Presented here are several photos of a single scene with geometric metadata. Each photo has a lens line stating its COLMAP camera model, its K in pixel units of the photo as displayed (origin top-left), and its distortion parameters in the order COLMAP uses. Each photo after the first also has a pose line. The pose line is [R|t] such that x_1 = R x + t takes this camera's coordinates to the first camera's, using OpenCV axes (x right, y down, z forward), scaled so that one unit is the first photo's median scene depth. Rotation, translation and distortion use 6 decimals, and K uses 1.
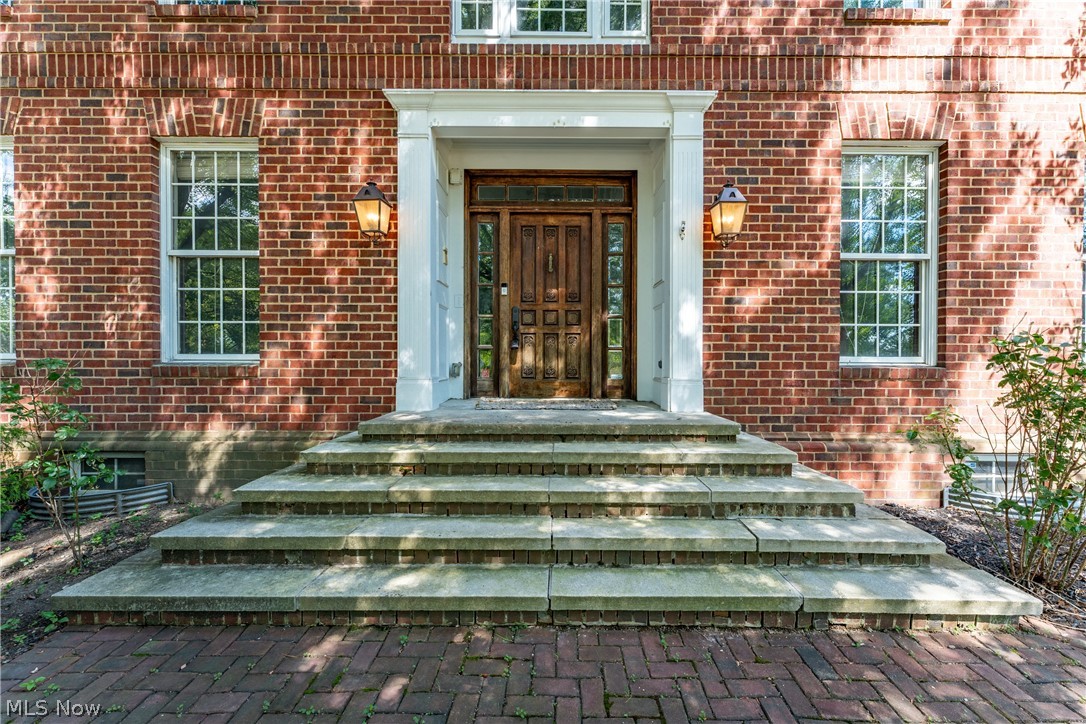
lens RADIAL K [[439.4, 0, 543.0], [0, 439.4, 362.0], [0, 0, 1]] dist [0.001540, 0.000386]
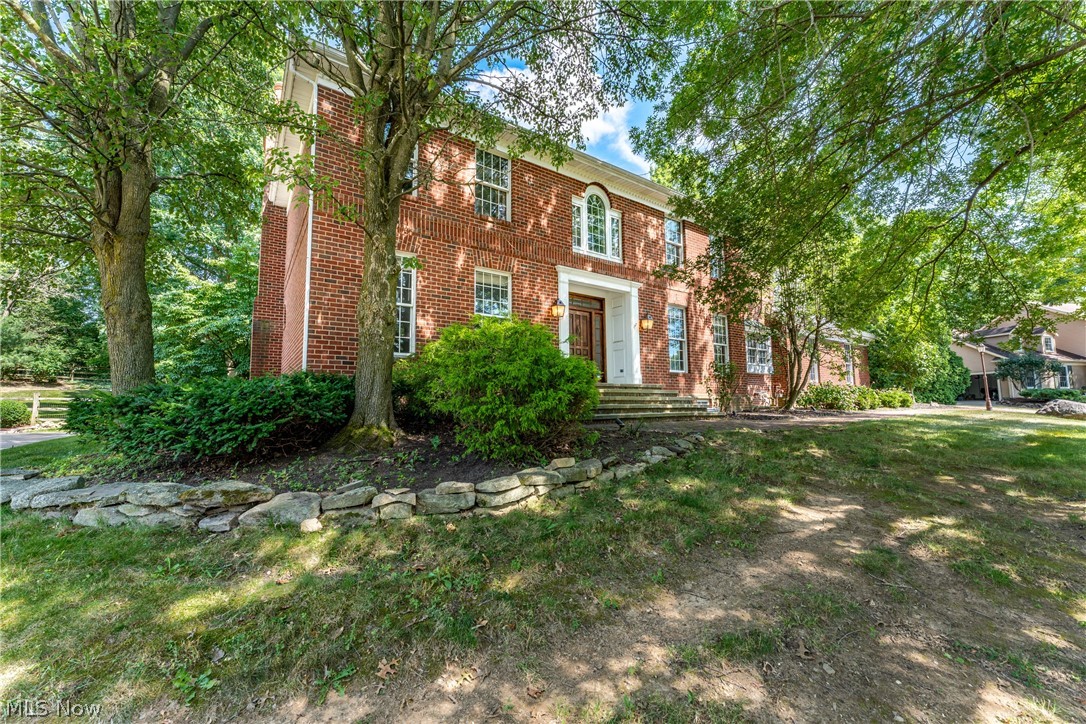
lens RADIAL K [[439.4, 0, 543.0], [0, 439.4, 362.0], [0, 0, 1]] dist [0.001540, 0.000386]
pose [[0.817118, 0.047291, 0.574527, -1.917409], [0.011366, 0.995114, -0.098077, 0.239269], [-0.576358, 0.086671, 0.812588, -1.079871]]
